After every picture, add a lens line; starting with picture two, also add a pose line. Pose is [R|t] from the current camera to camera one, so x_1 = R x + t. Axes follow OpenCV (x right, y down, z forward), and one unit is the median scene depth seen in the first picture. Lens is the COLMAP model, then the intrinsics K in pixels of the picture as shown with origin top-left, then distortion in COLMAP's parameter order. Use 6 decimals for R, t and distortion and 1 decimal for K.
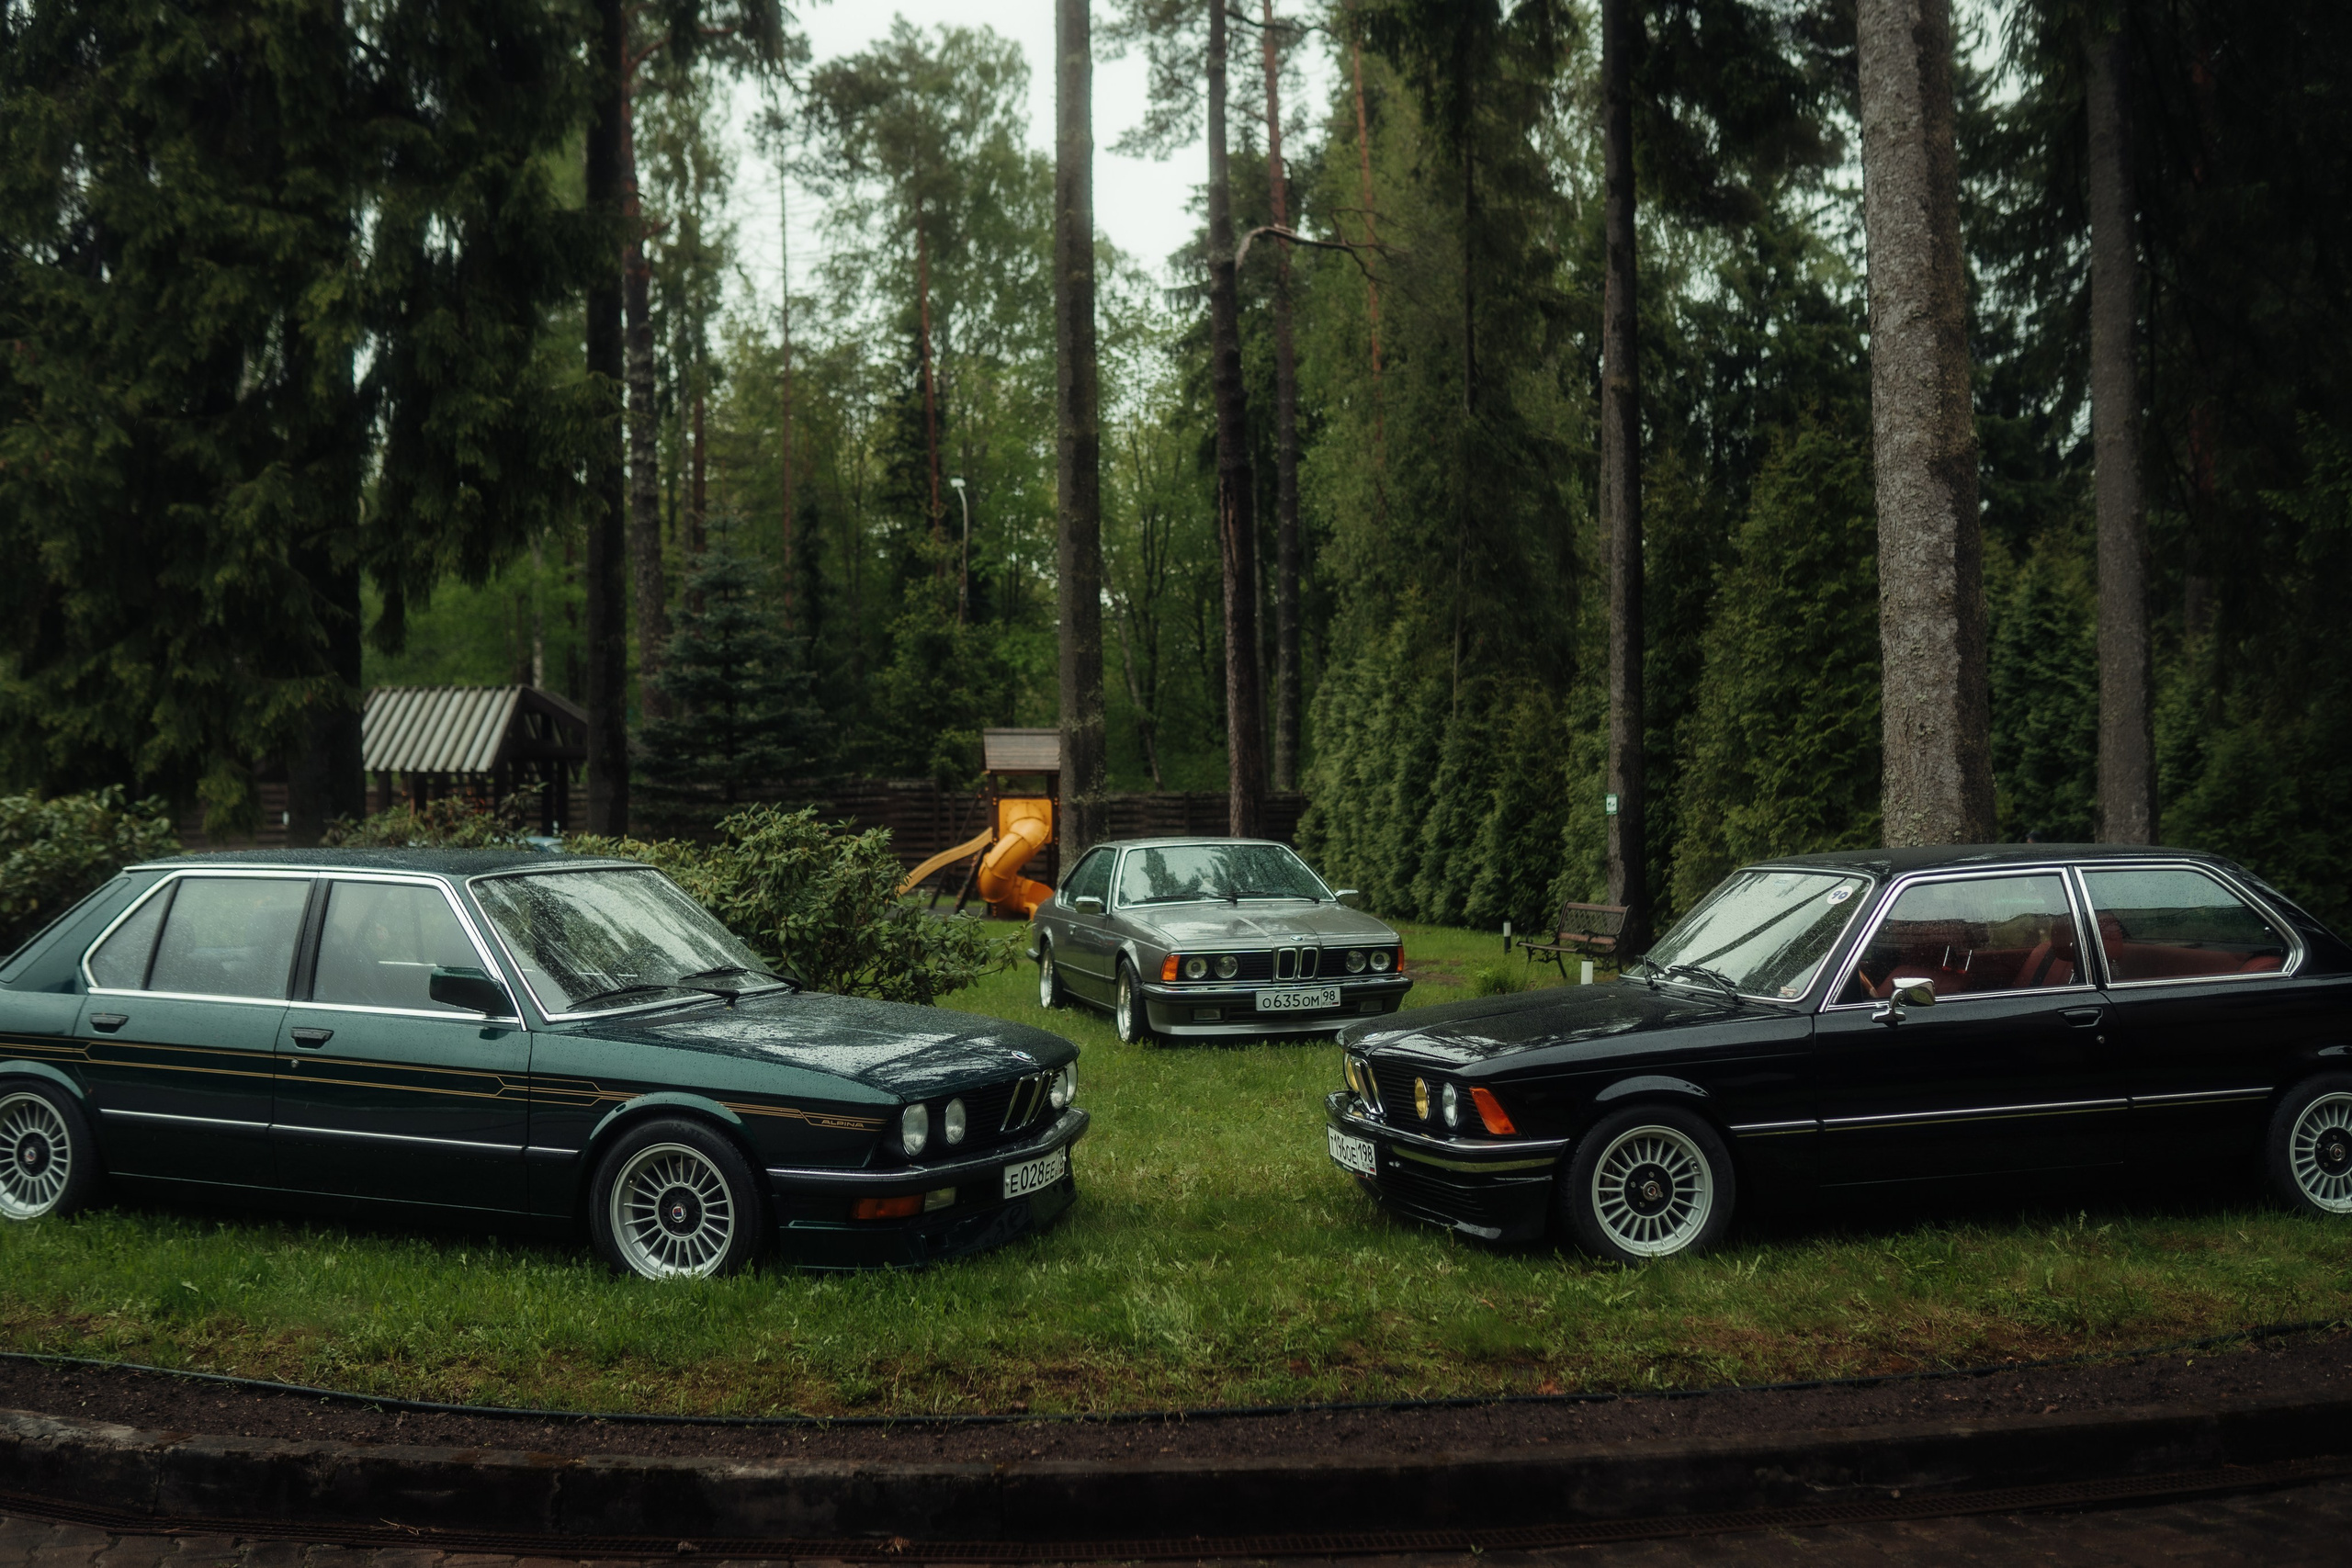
lens RADIAL K [[2301.2, 0, 1184.1], [0, 2301.2, 787.4], [0, 0, 1]] dist [-0.126659, 0.390013]
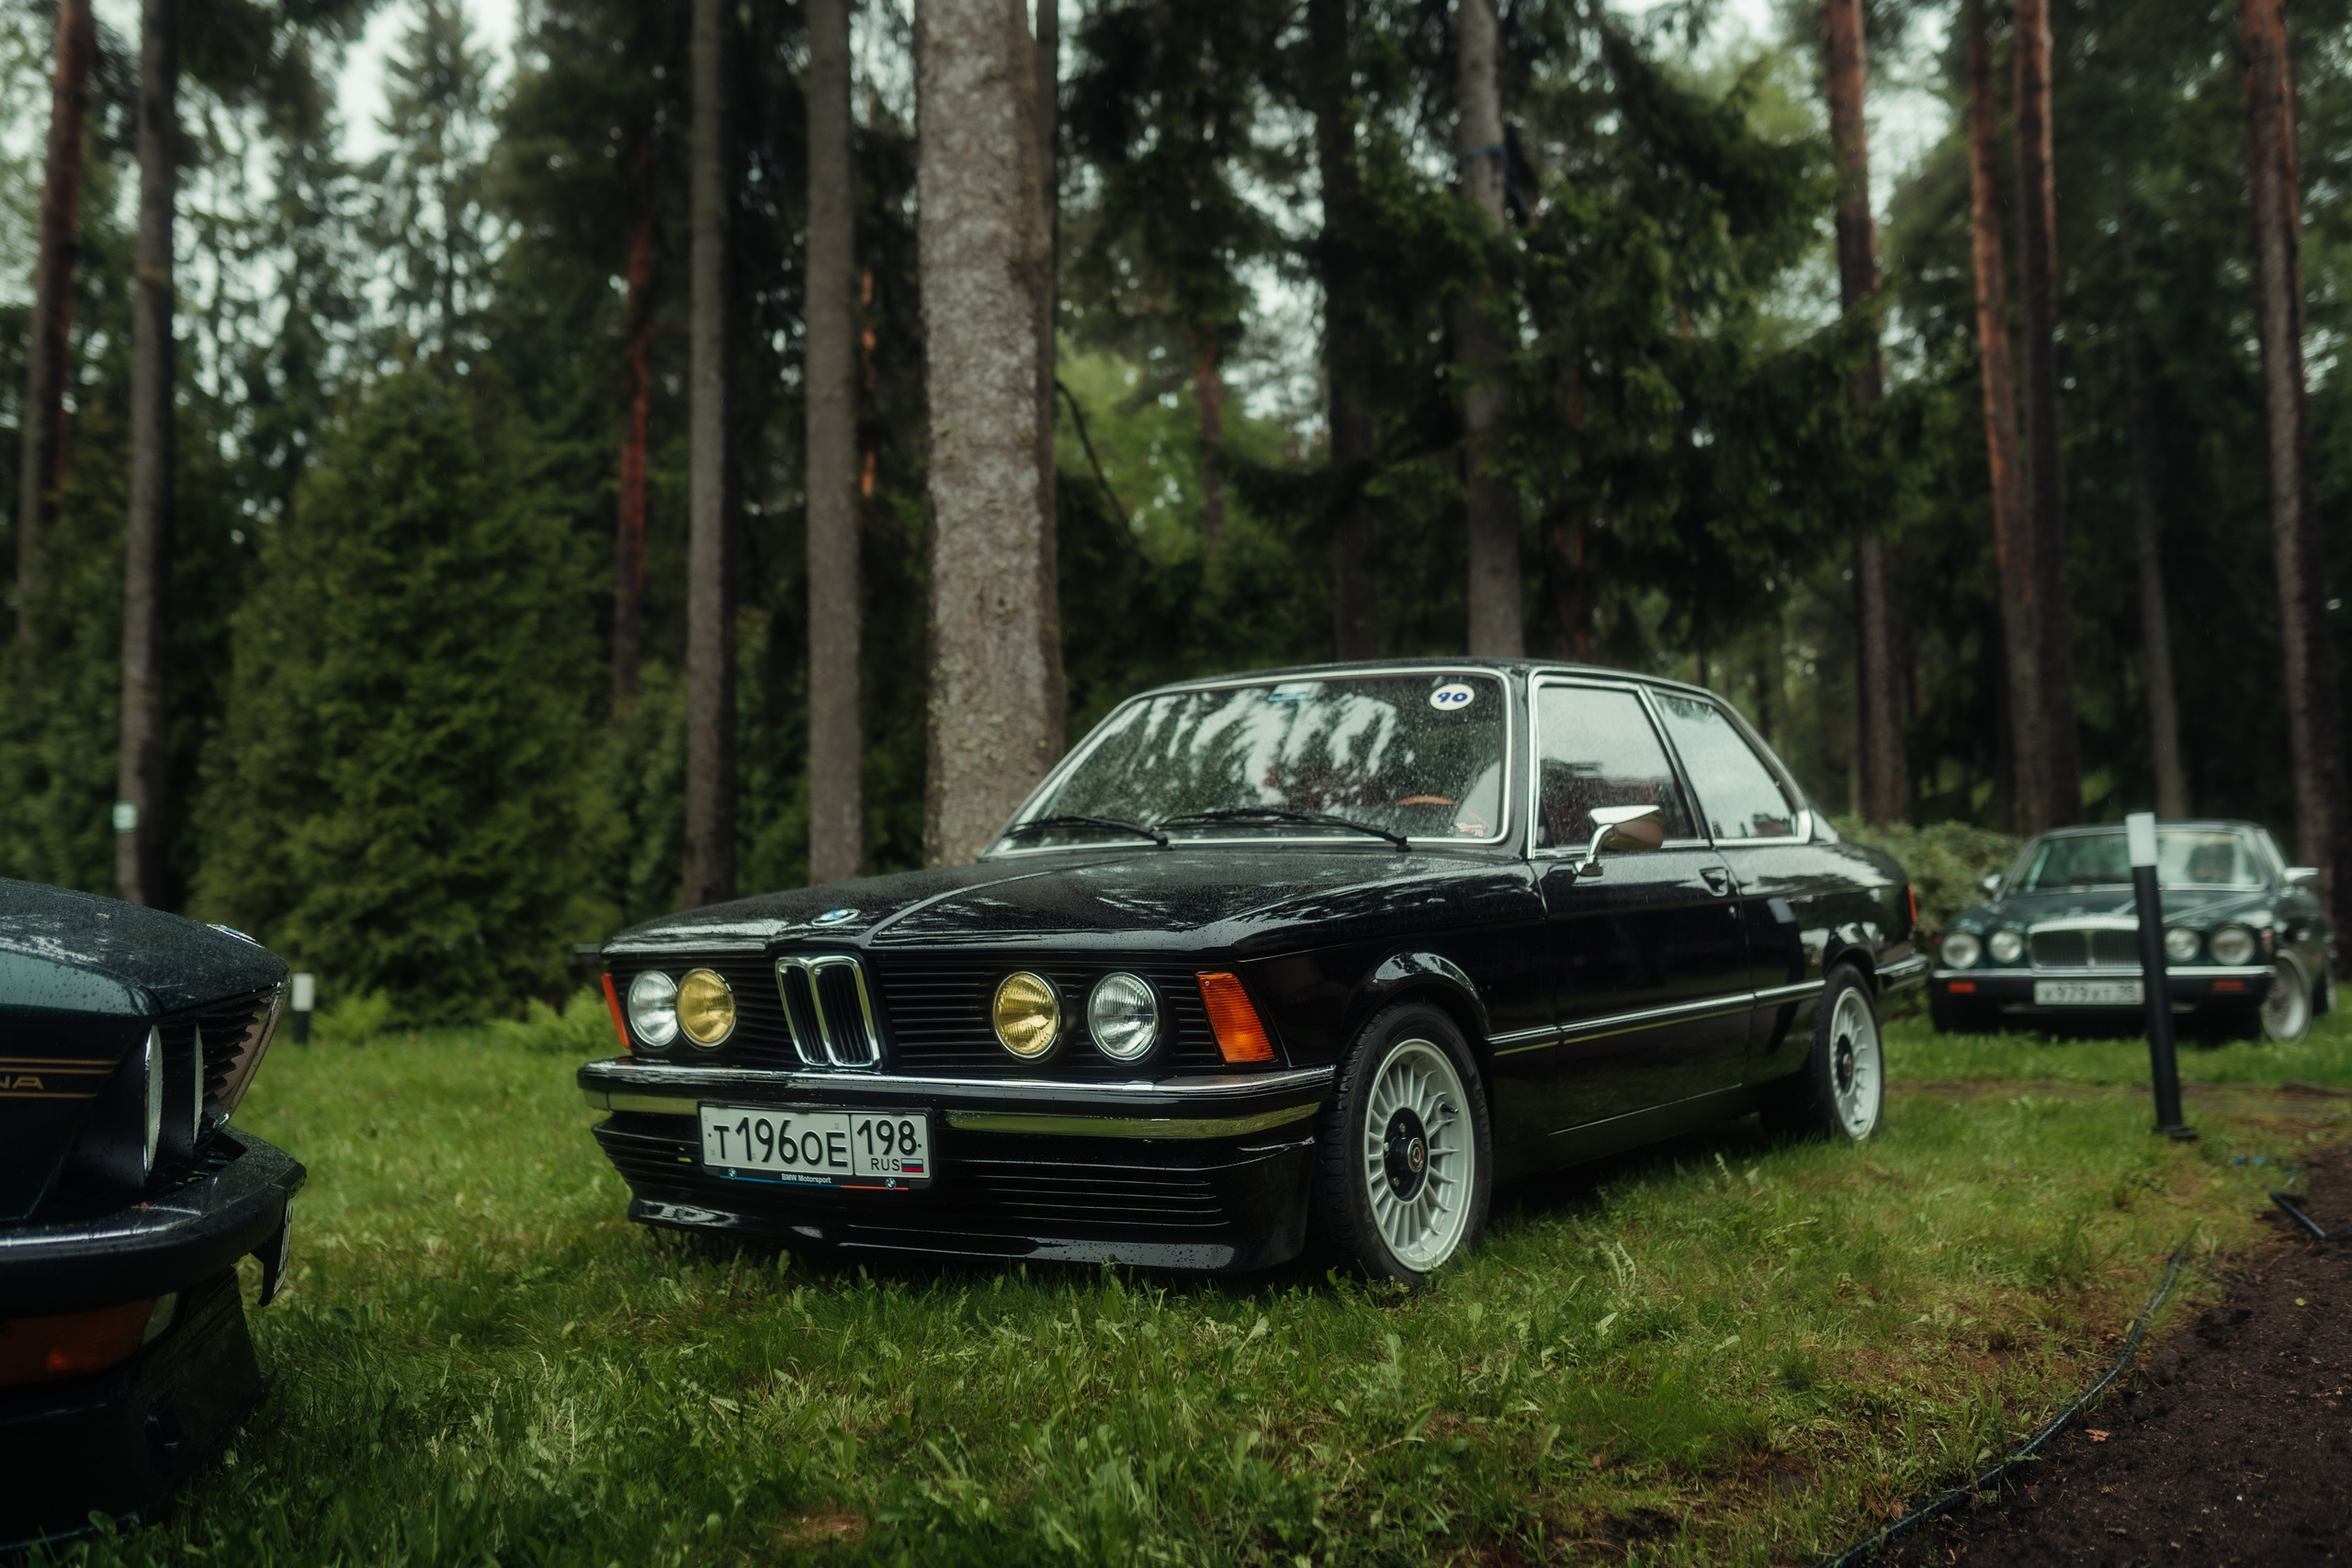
lens RADIAL K [[2301.2, 0, 1184.1], [0, 2301.2, 787.4], [0, 0, 1]] dist [-0.126659, 0.390013]
pose [[0.728108, 0.039939, 0.684298, -0.149765], [-0.002555, 0.998452, -0.055555, 0.076344], [-0.685458, 0.038702, 0.727083, 0.405448]]
